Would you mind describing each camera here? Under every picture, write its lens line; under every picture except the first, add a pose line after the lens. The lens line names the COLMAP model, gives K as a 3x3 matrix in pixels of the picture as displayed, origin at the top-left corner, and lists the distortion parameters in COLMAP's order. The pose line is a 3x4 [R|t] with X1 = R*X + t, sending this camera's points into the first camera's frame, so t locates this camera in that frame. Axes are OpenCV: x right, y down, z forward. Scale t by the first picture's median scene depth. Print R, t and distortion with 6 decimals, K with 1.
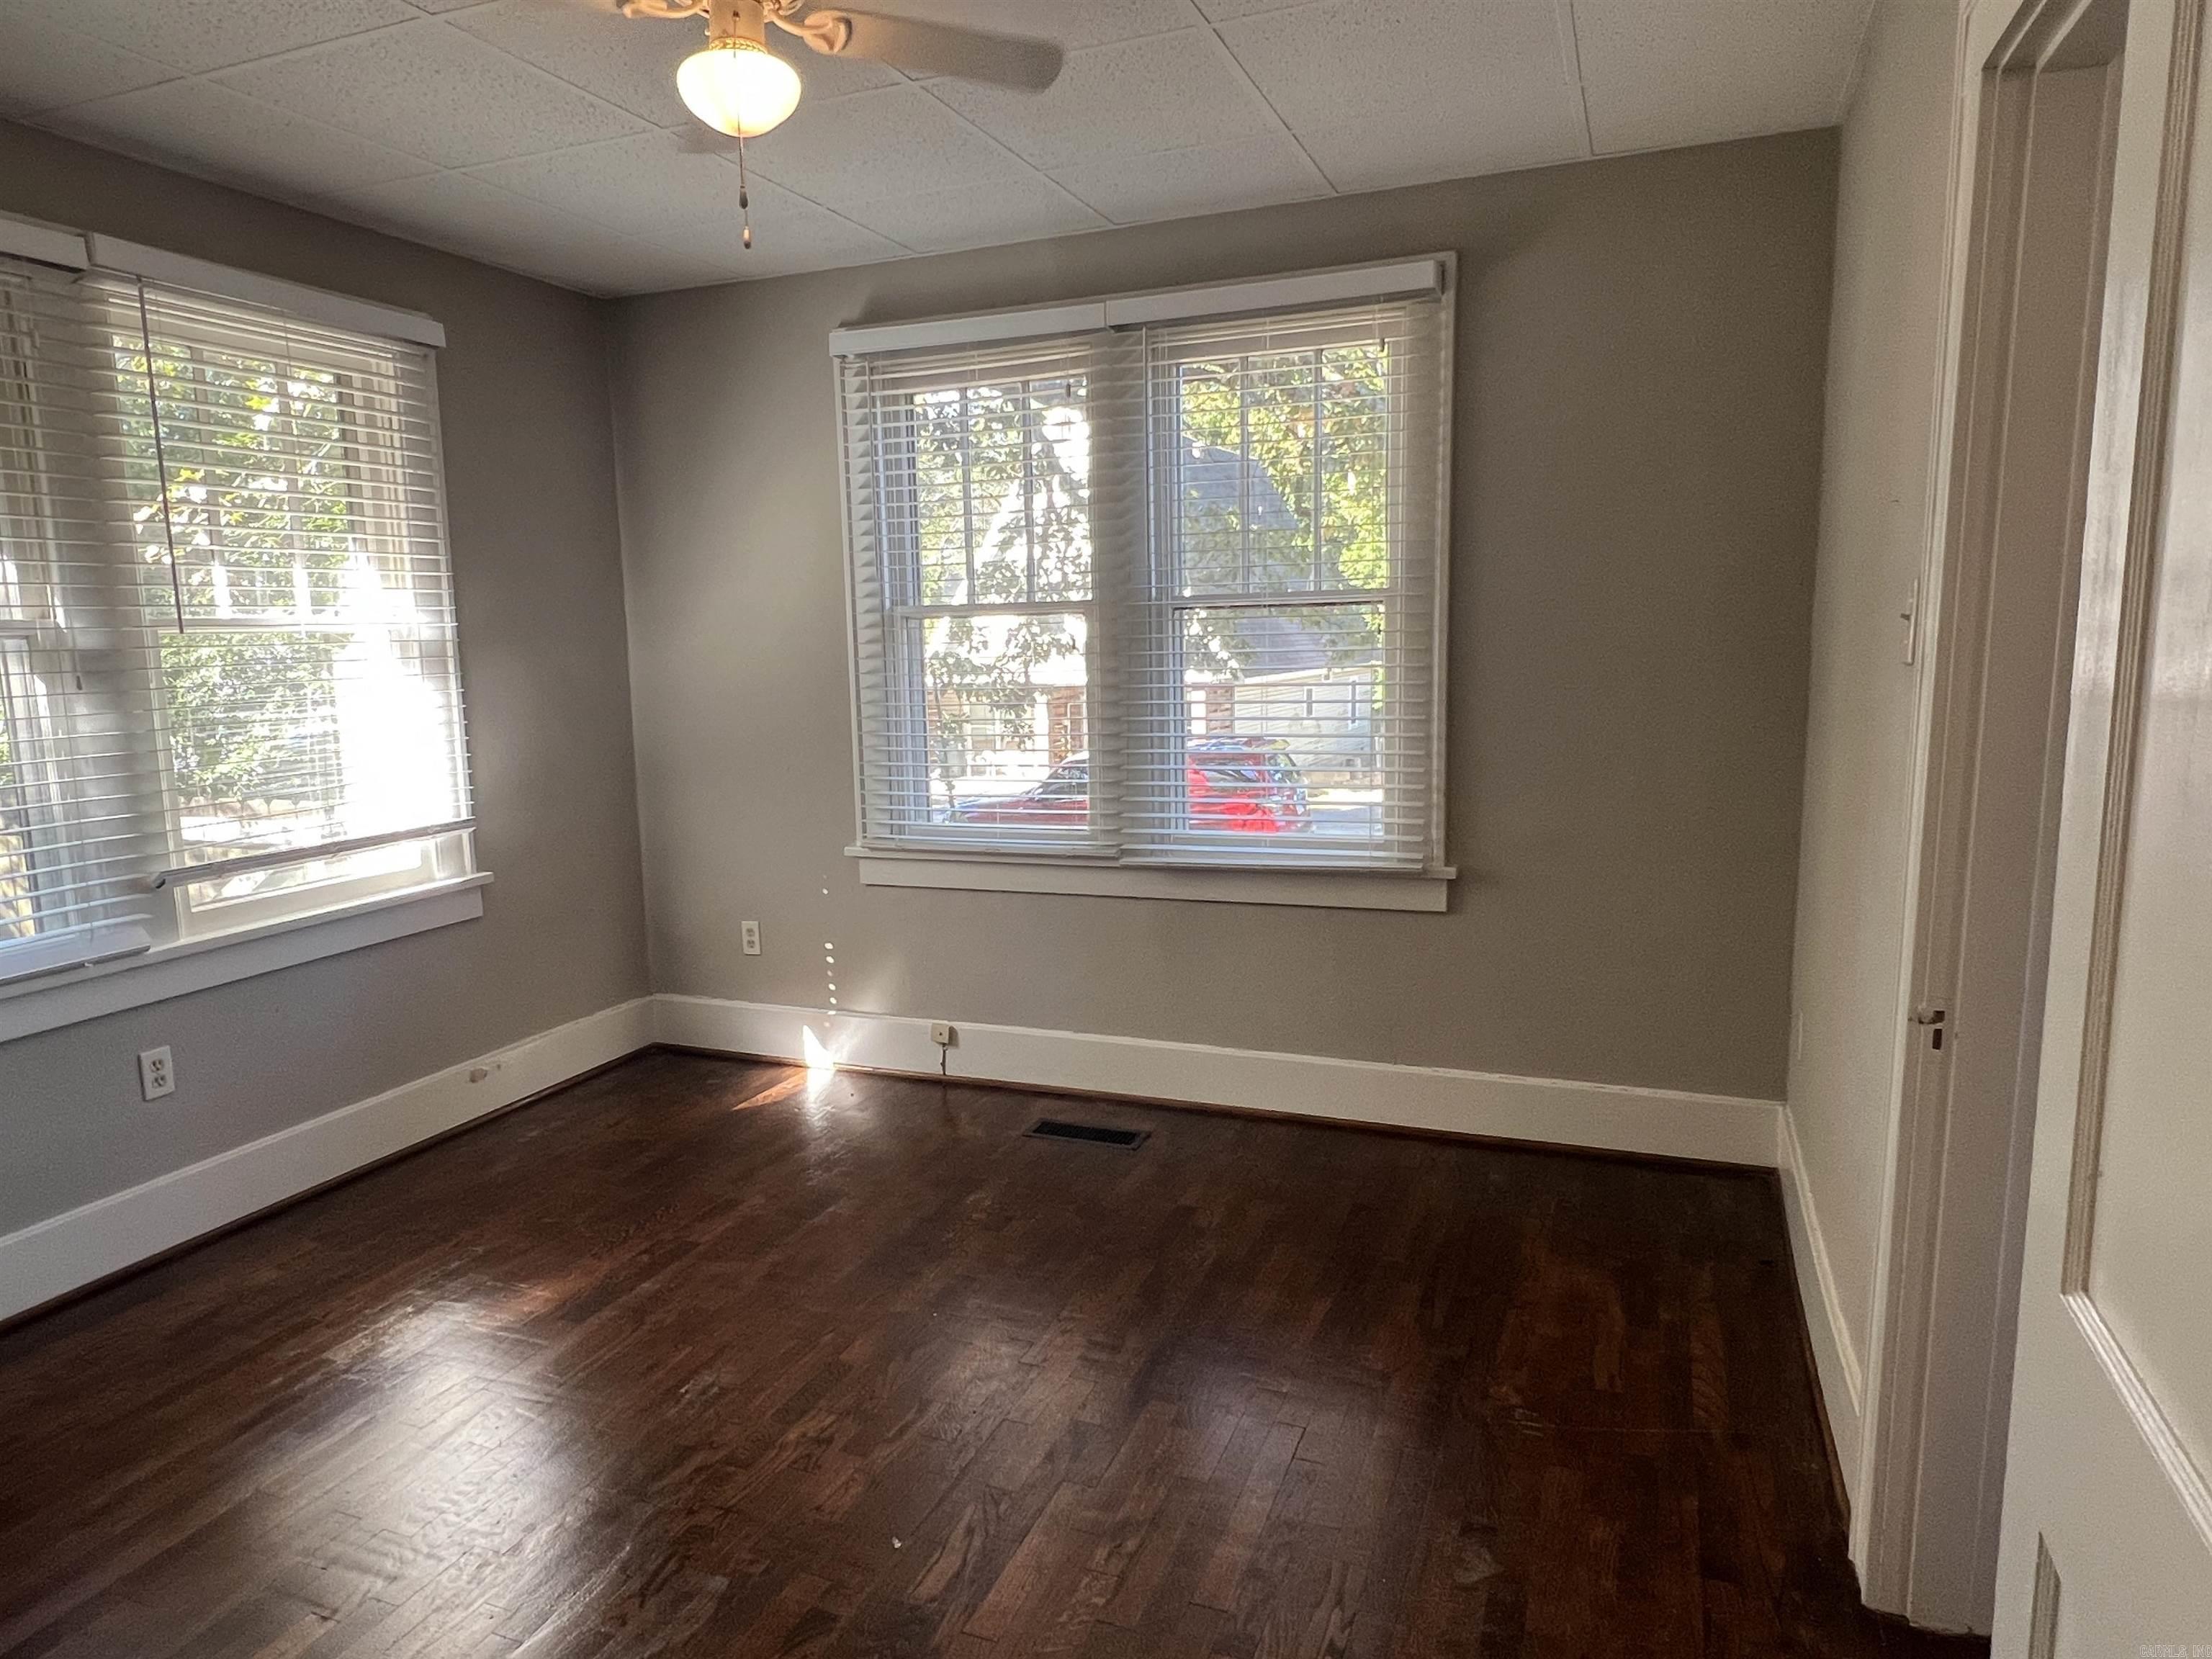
lens RADIAL K [[1370.6, 0, 1103.5], [0, 1370.6, 833.2], [0, 0, 1]] dist [-0.005962, -0.004002]
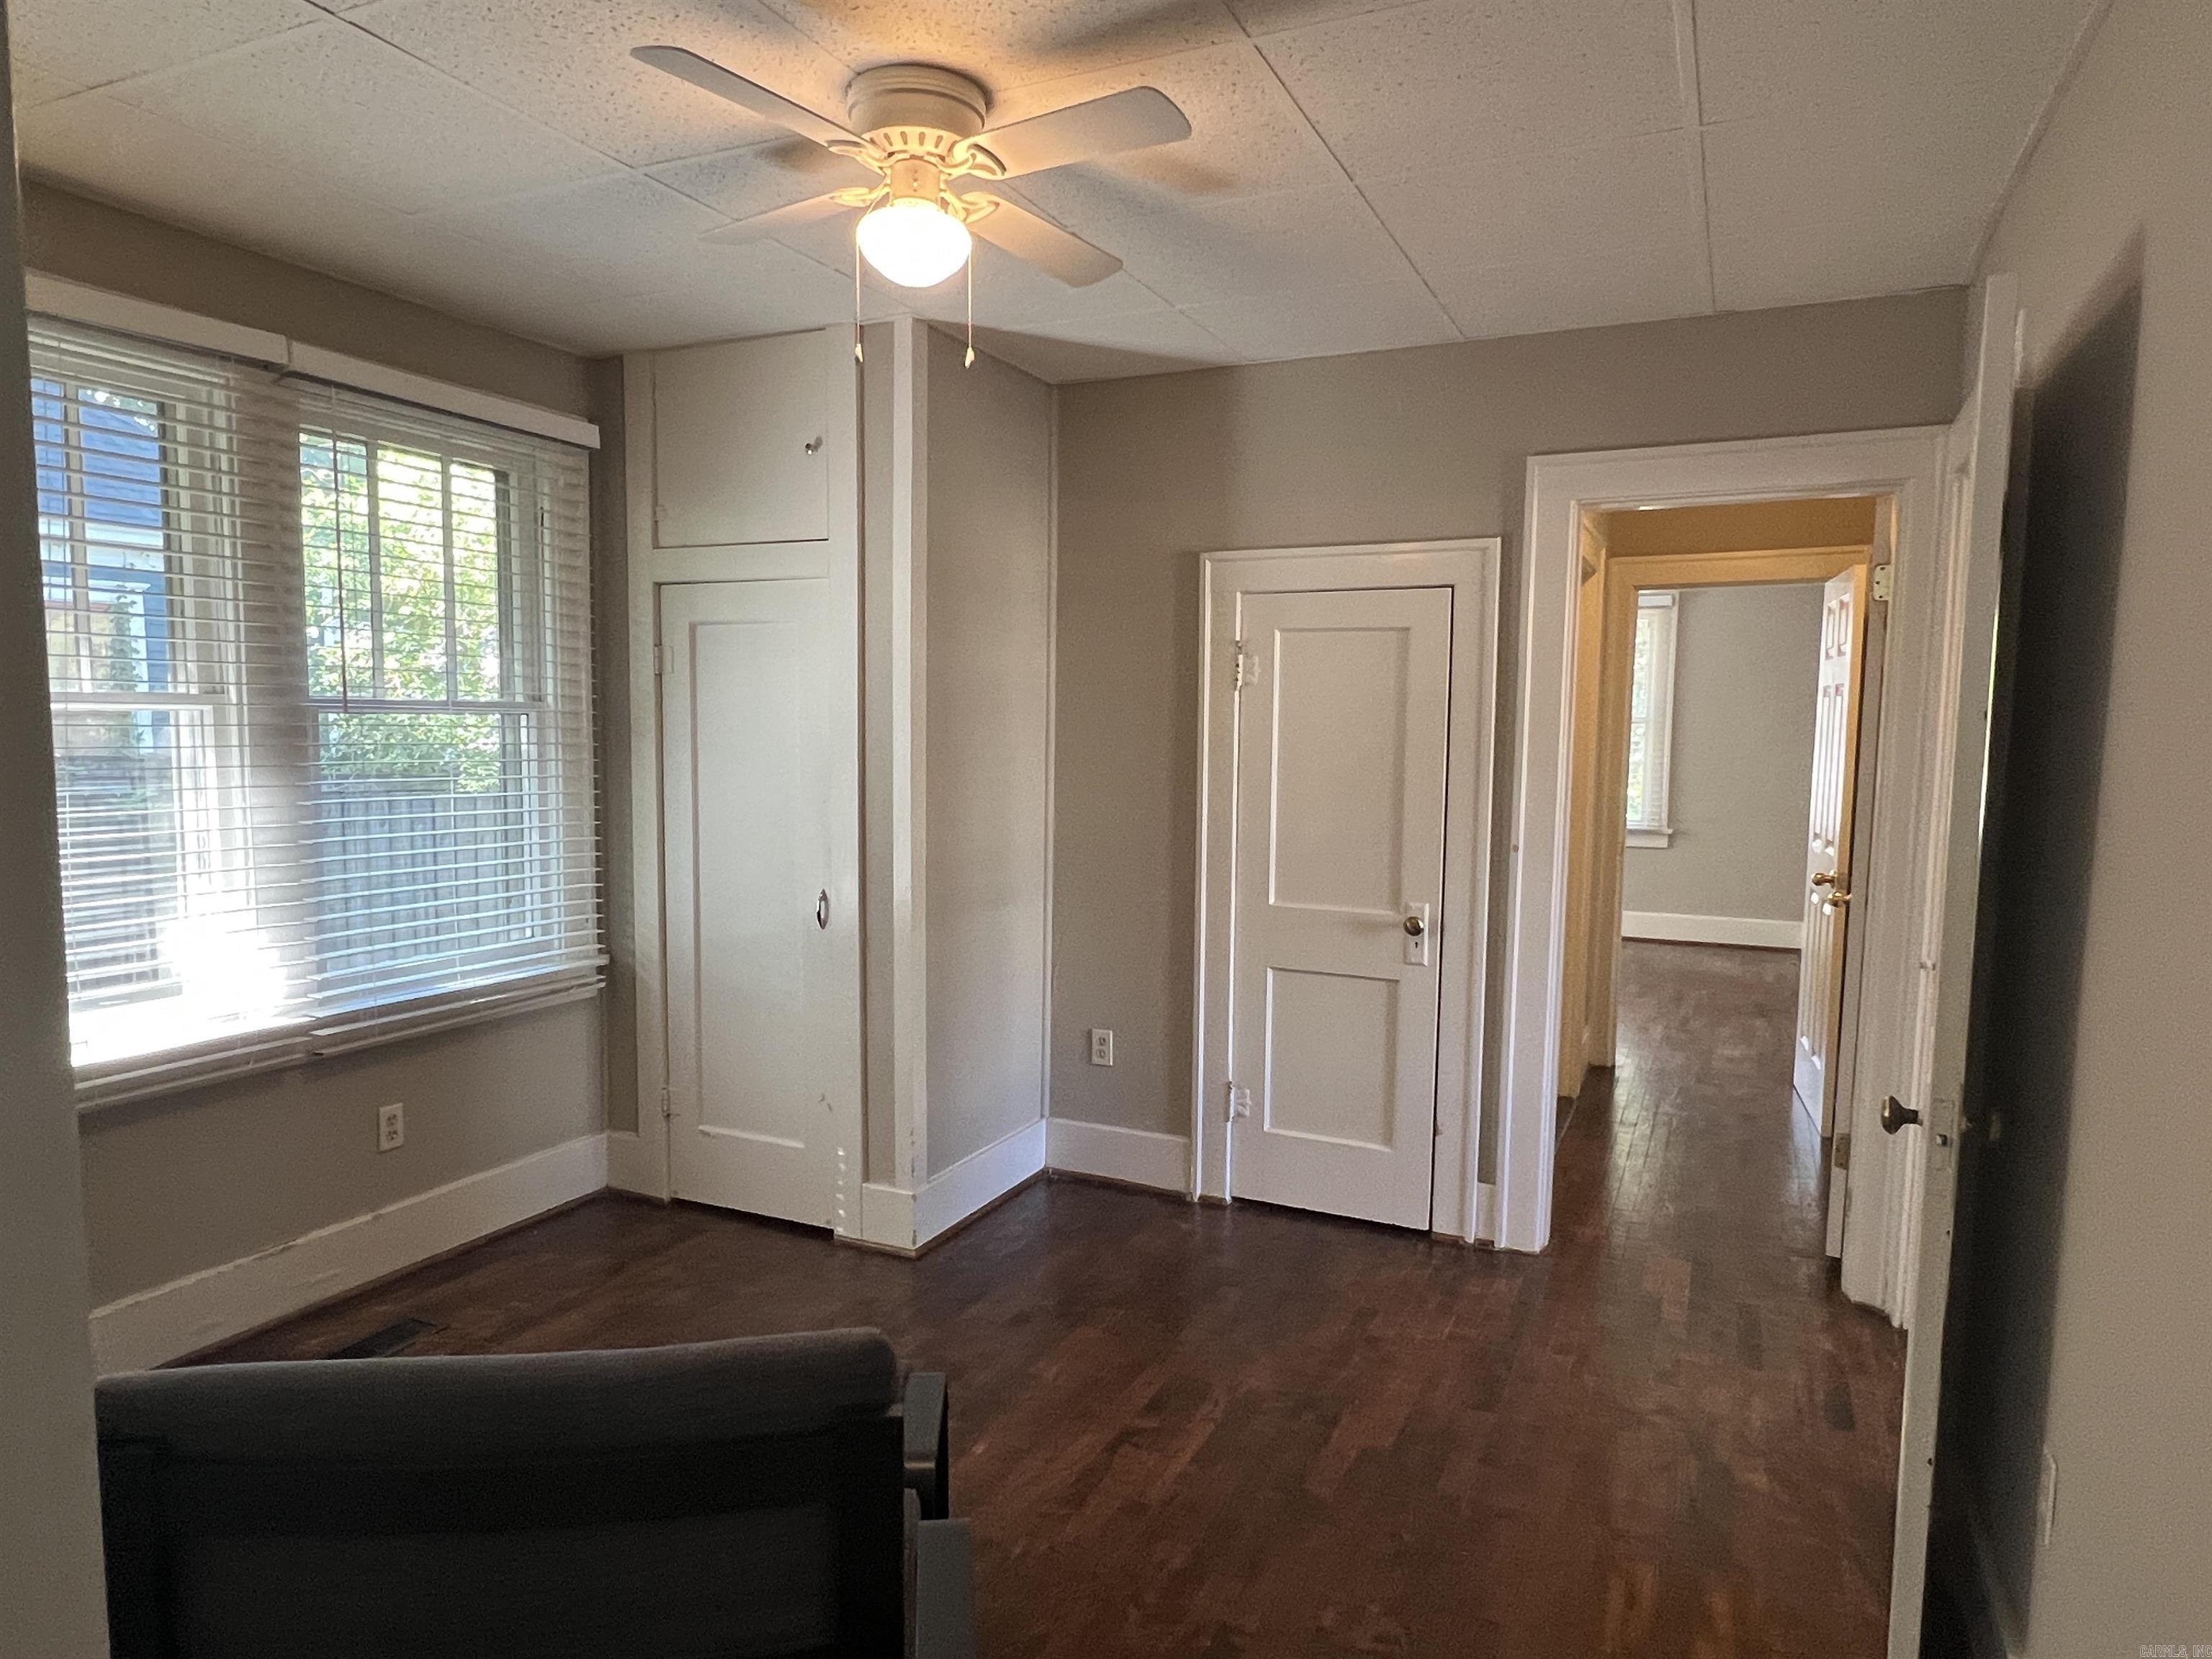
lens RADIAL K [[1370.6, 0, 1094.6], [0, 1370.6, 846.0], [0, 0, 1]] dist [-0.005962, -0.004002]
pose [[0.997131, 0.039280, -0.064706, -0.655213], [-0.043216, 0.997227, -0.060592, 0.261208], [0.062147, 0.063214, 0.996063, -1.611026]]
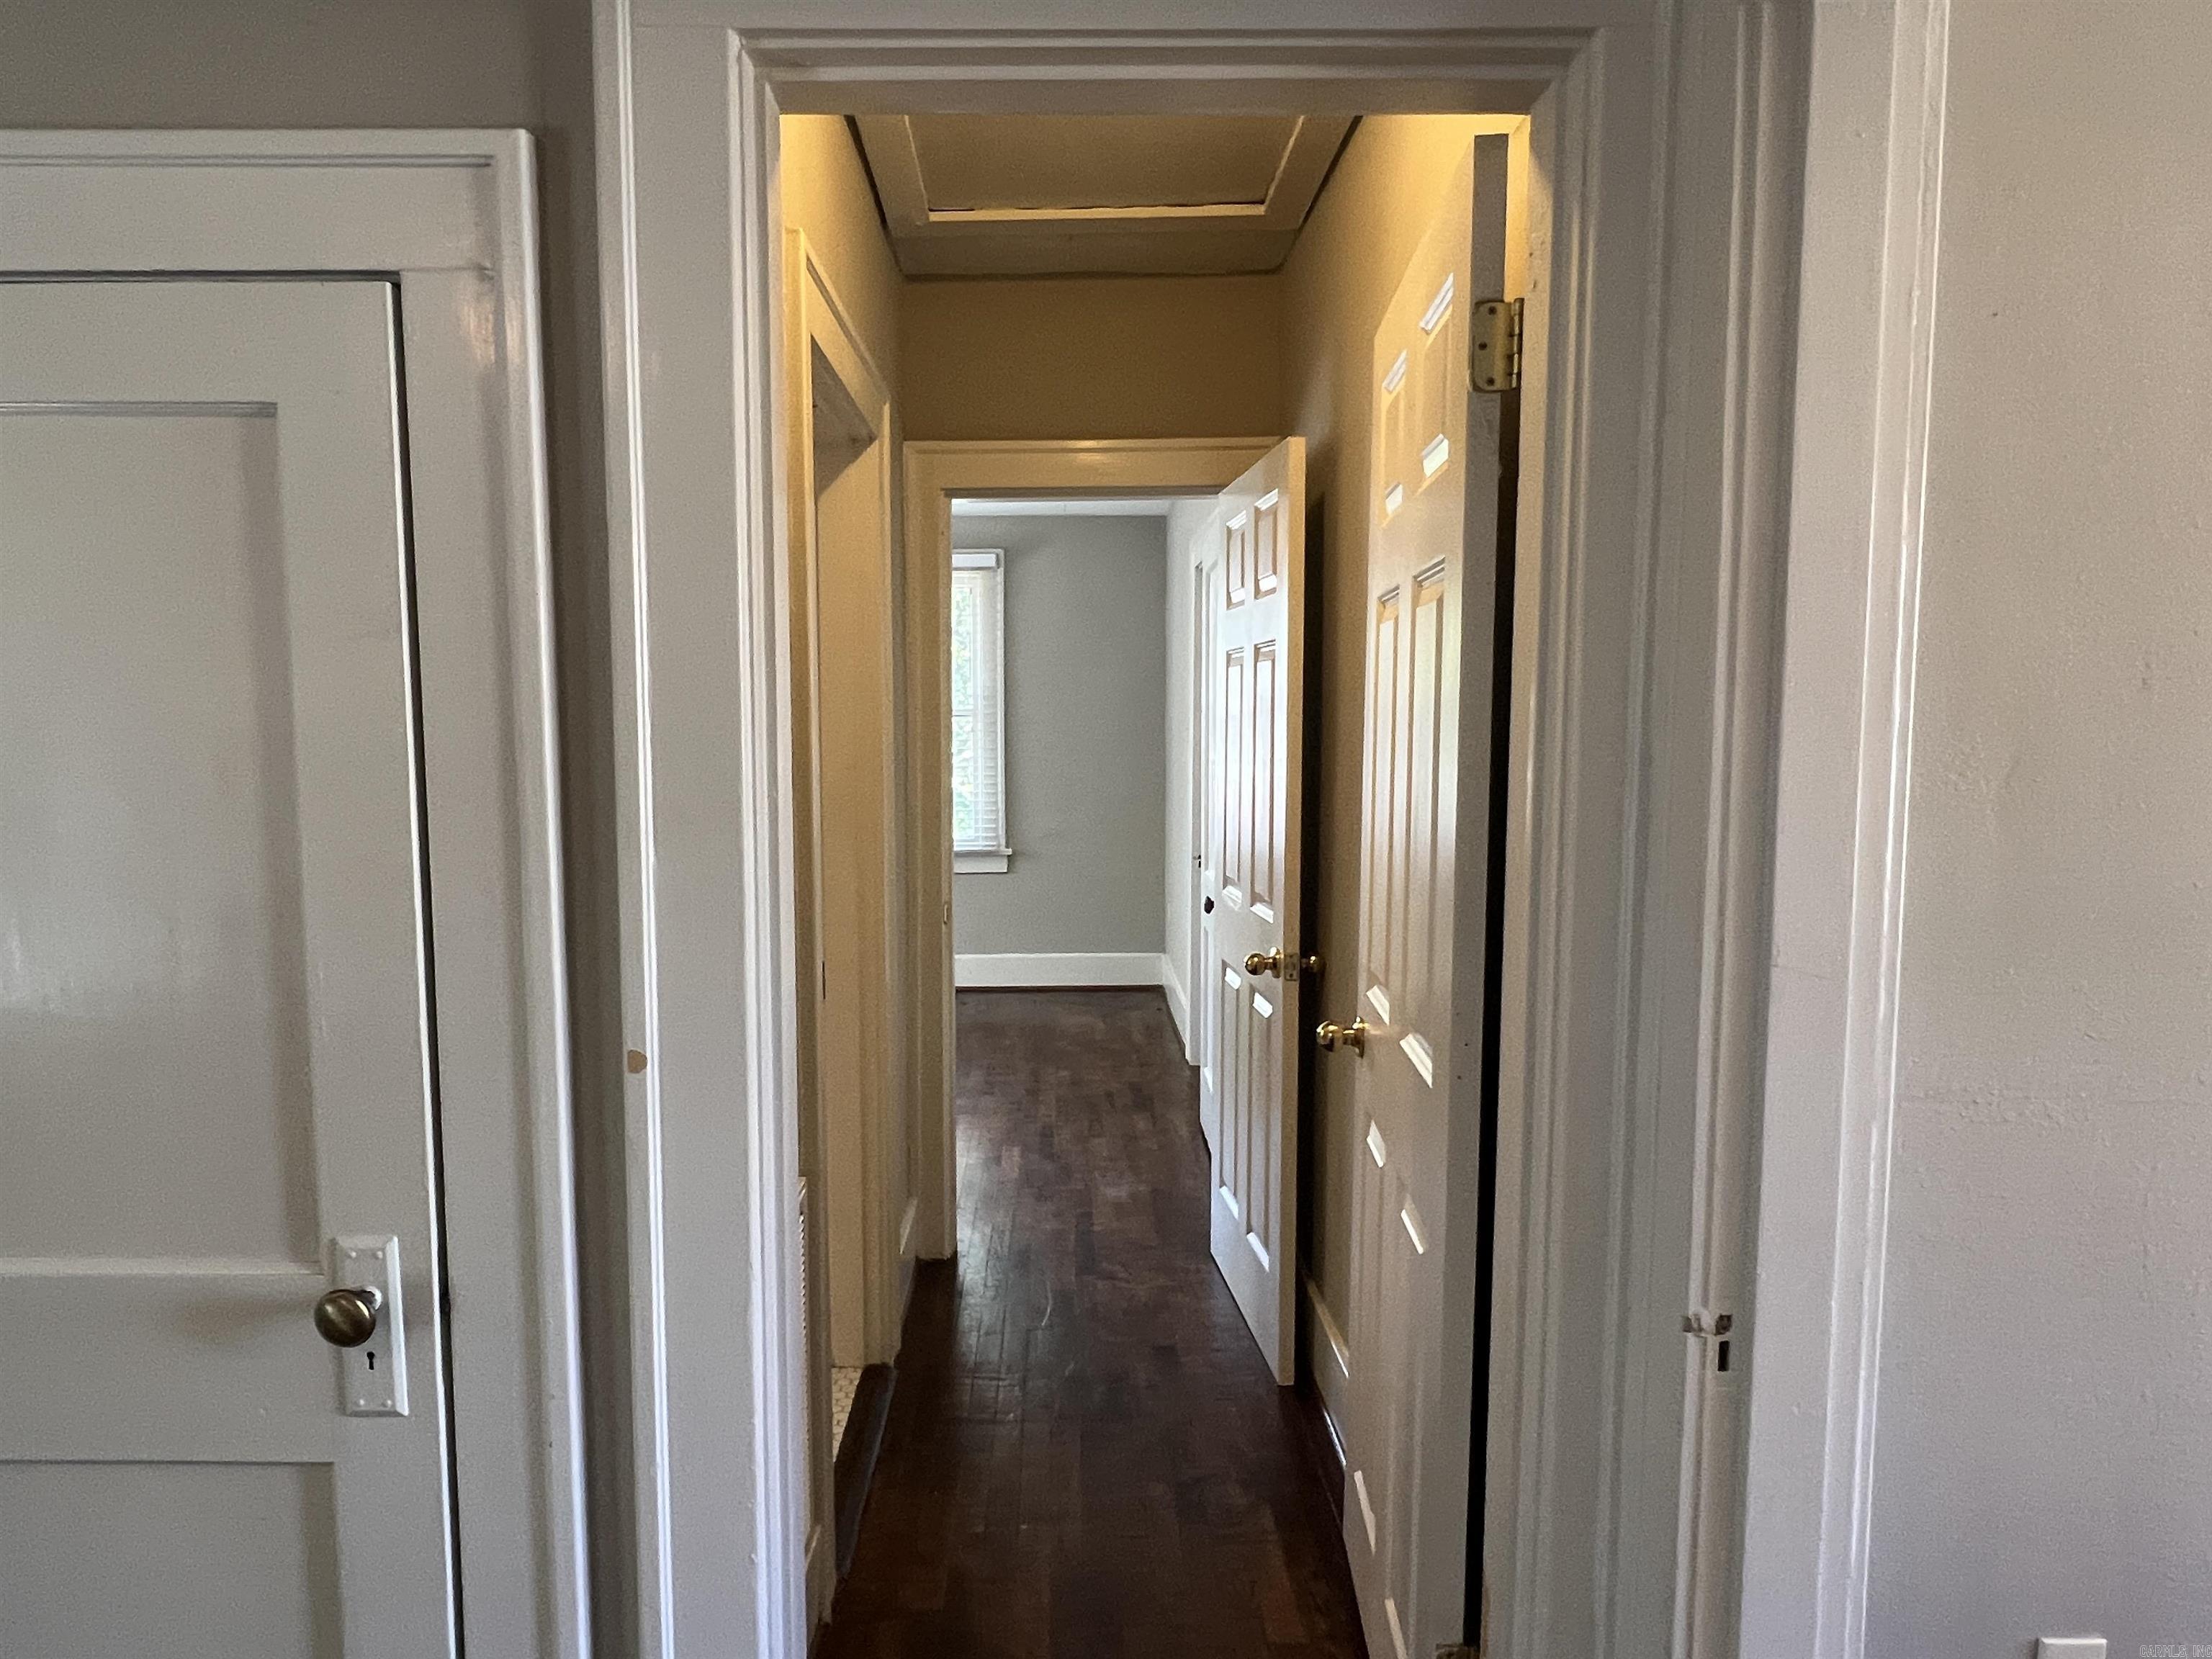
lens RADIAL K [[1370.6, 0, 1111.4], [0, 1370.6, 835.0], [0, 0, 1]] dist [-0.005962, -0.004002]
pose [[0.915642, -0.011306, 0.401835, -0.425172], [0.042446, 0.996736, -0.068676, 0.153180], [-0.399747, 0.079939, 0.913133, -0.910489]]
